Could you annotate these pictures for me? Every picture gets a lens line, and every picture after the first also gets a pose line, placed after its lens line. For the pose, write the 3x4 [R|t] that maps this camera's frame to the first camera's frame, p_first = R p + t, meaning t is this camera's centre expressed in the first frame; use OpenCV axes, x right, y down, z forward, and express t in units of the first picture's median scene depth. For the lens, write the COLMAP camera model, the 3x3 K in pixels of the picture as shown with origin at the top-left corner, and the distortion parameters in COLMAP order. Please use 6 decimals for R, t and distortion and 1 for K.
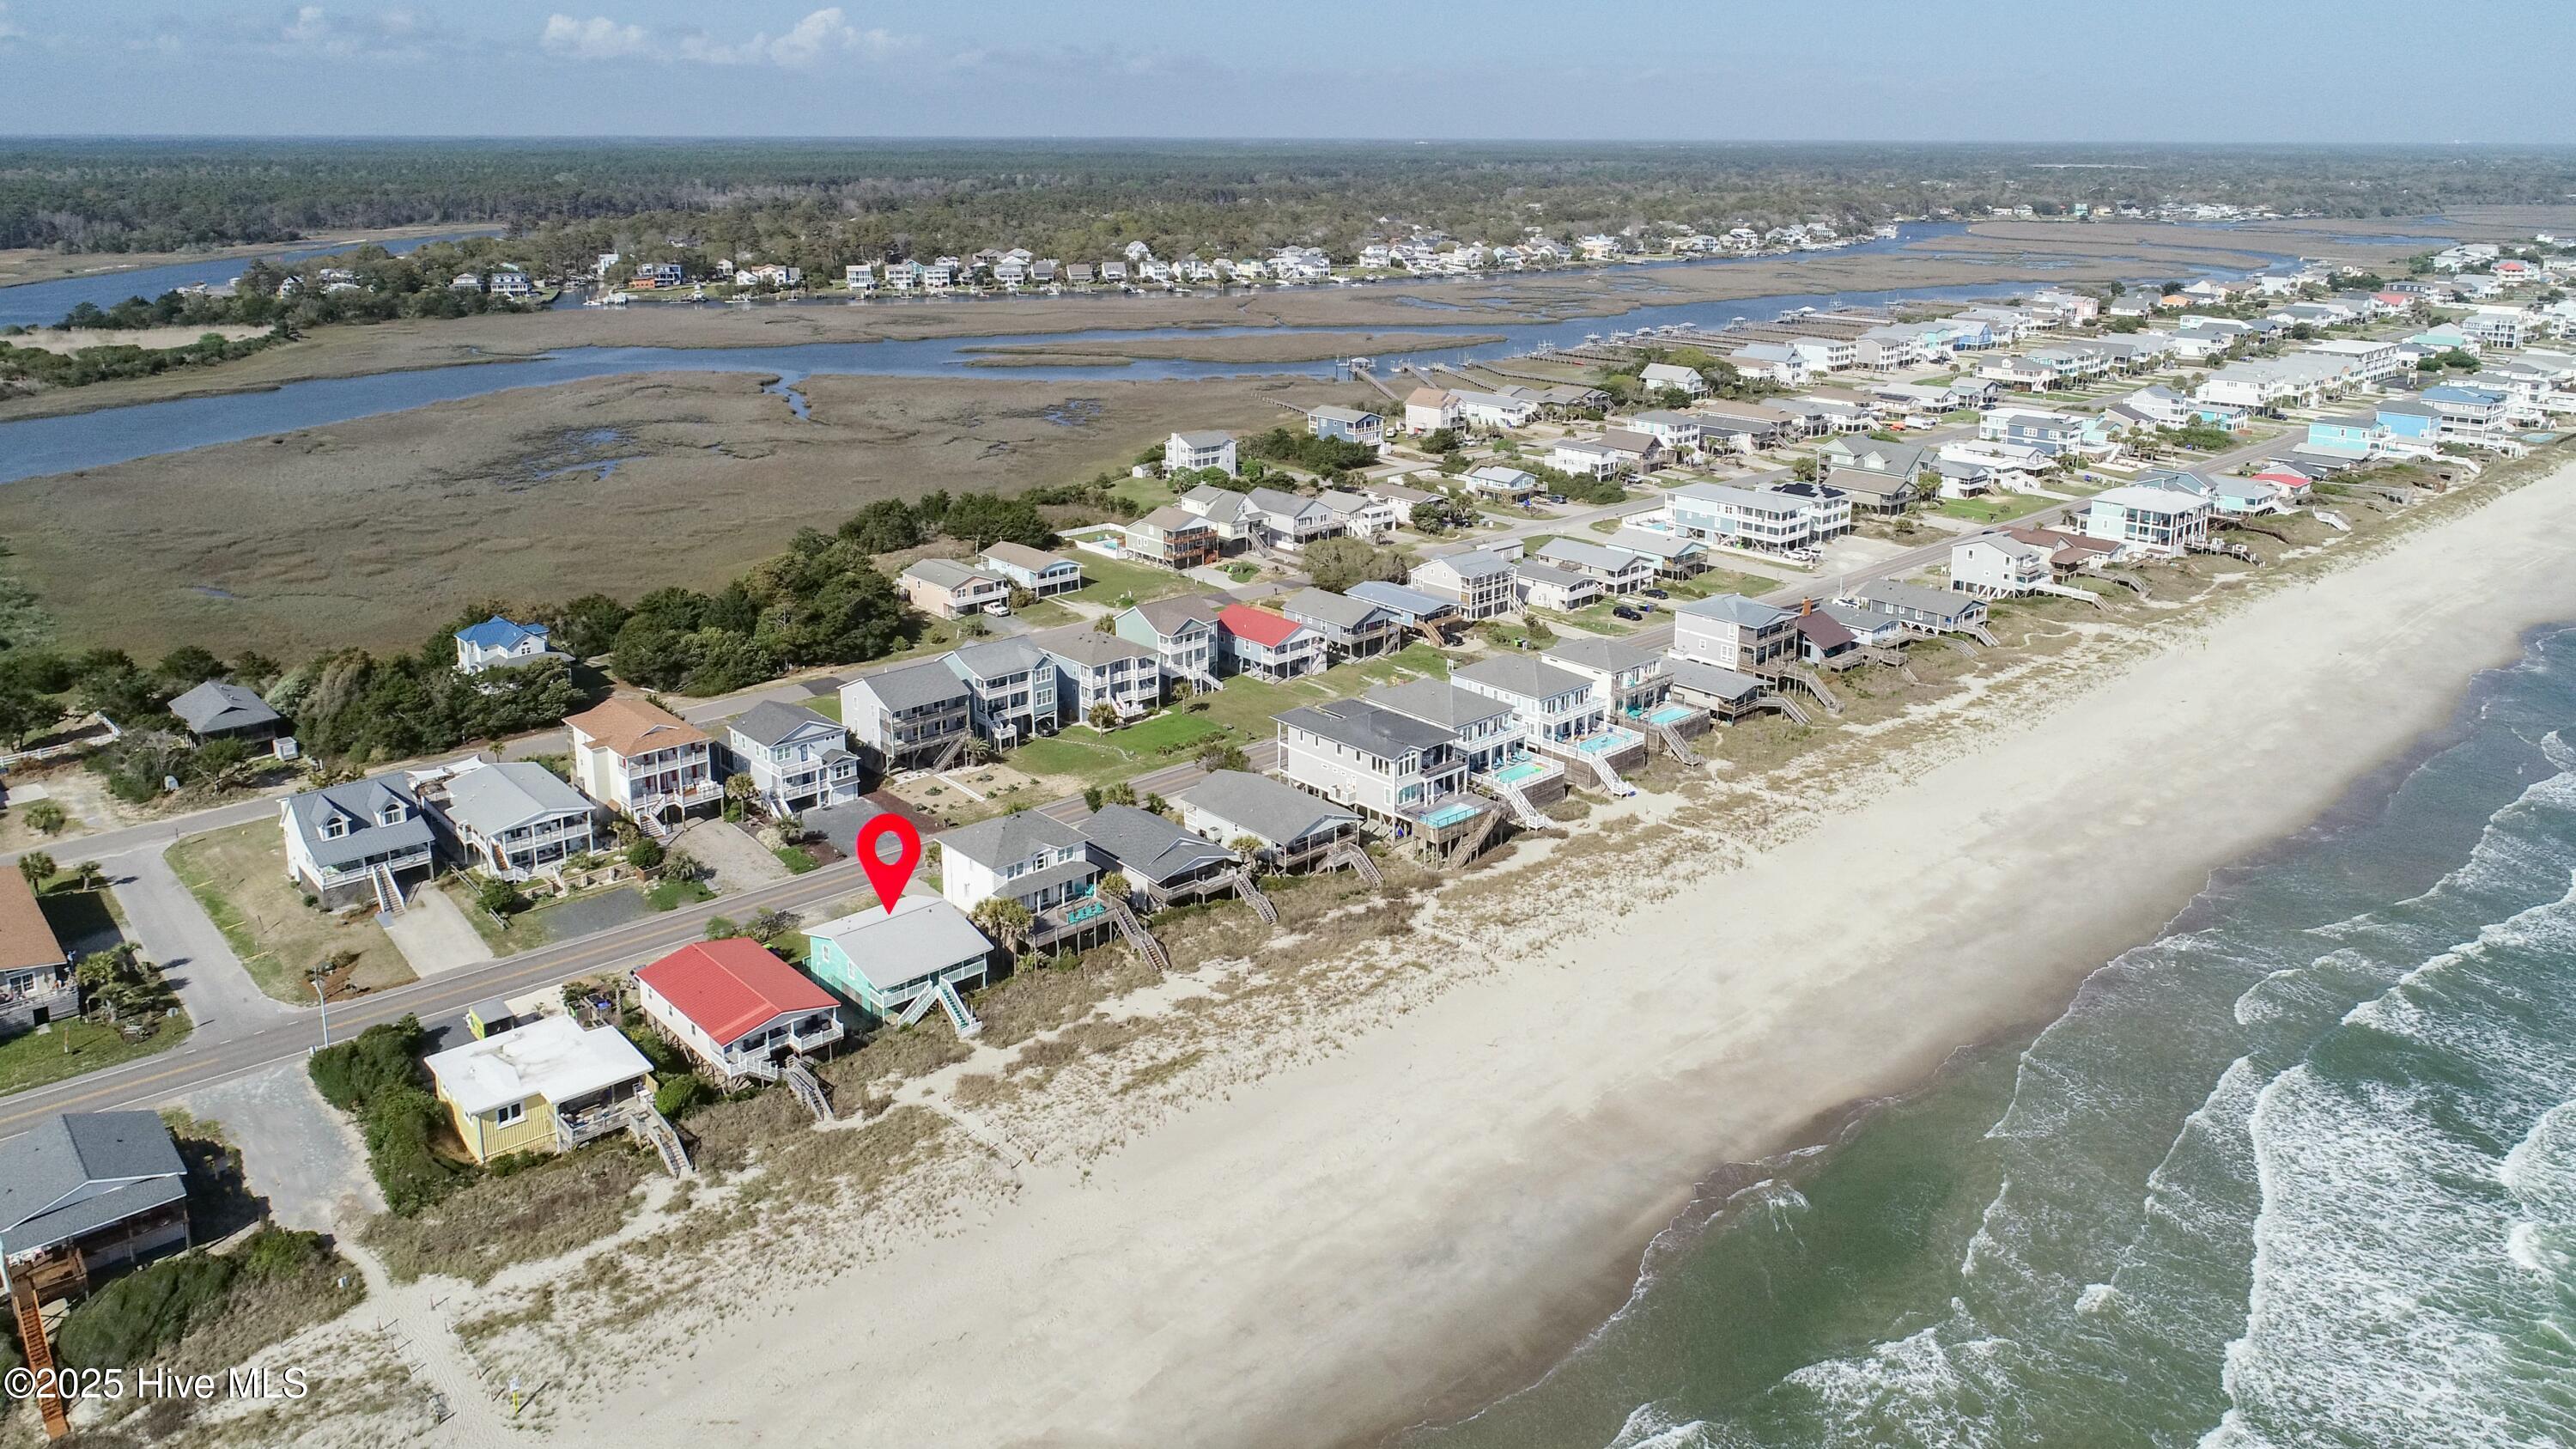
lens RADIAL K [[1722.3, 0, 1321.7], [0, 1722.3, 715.9], [0, 0, 1]] dist [0.007155, -0.005022]
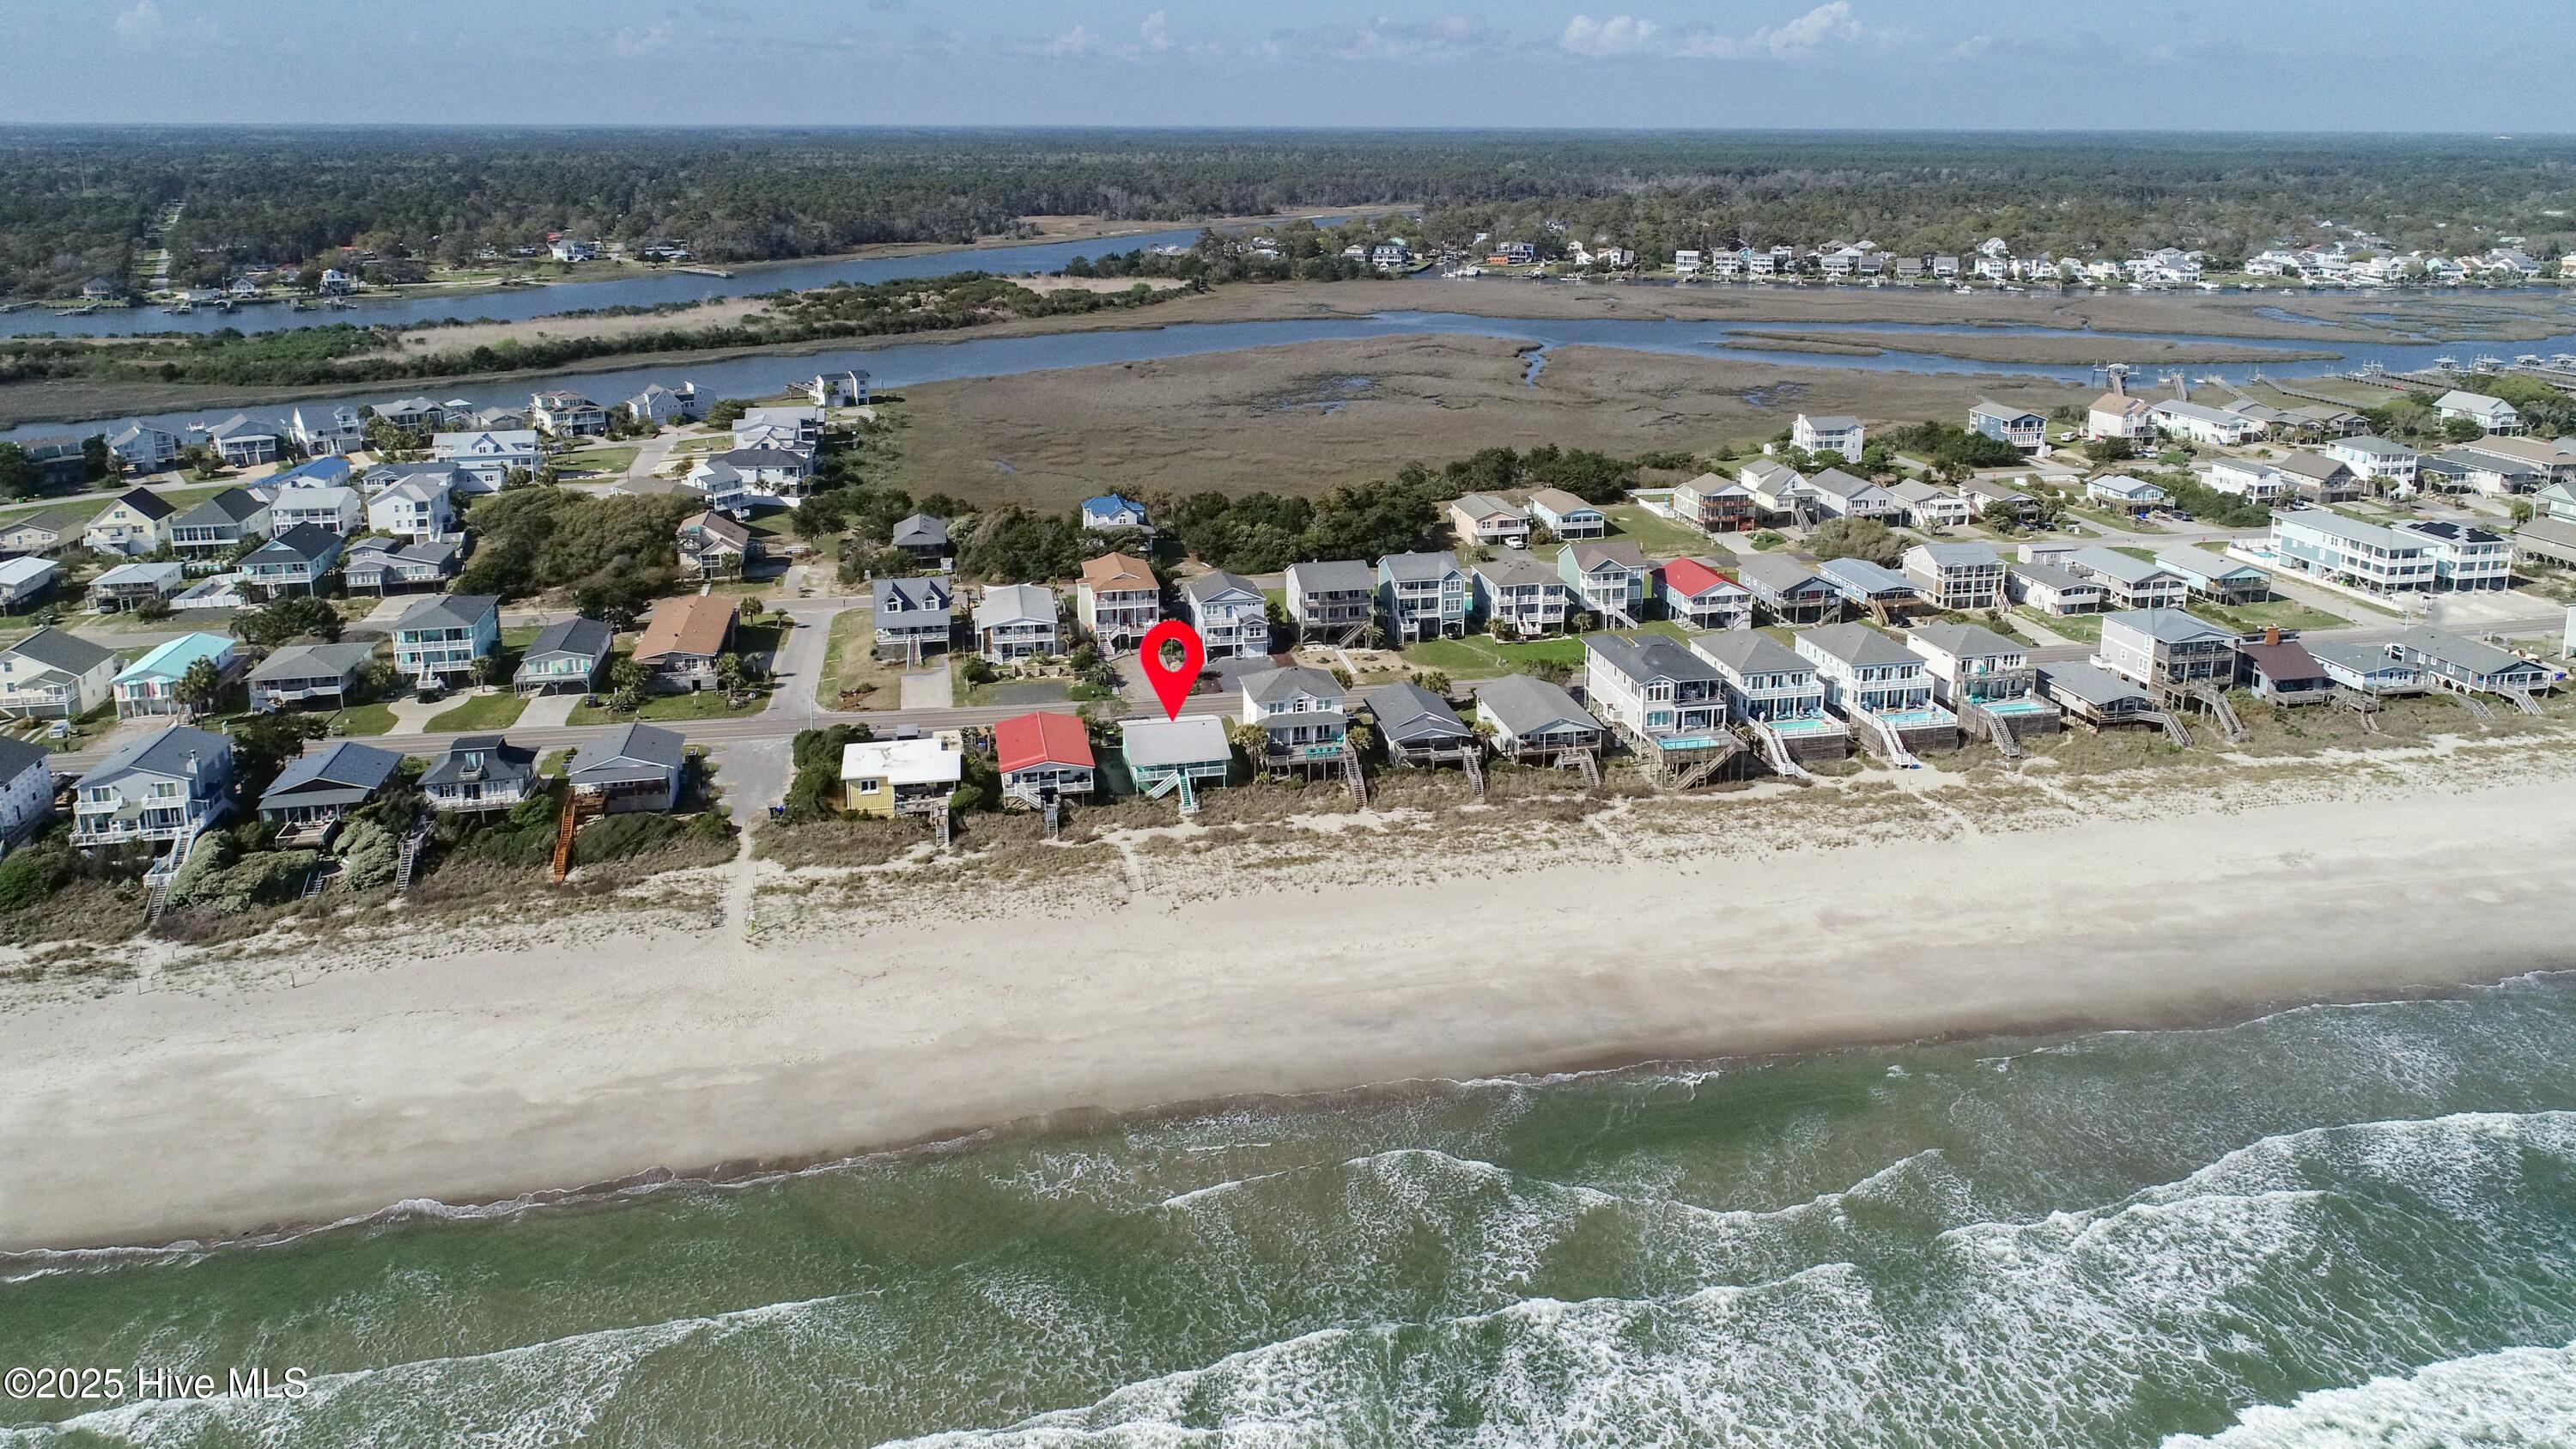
lens RADIAL K [[1722.3, 0, 1321.7], [0, 1722.3, 715.9], [0, 0, 1]] dist [0.007155, -0.005022]
pose [[0.862931, 0.166212, -0.477204, 0.305066], [-0.164286, 0.985334, 0.046115, 0.022019], [0.477870, 0.038604, 0.877582, -0.060397]]
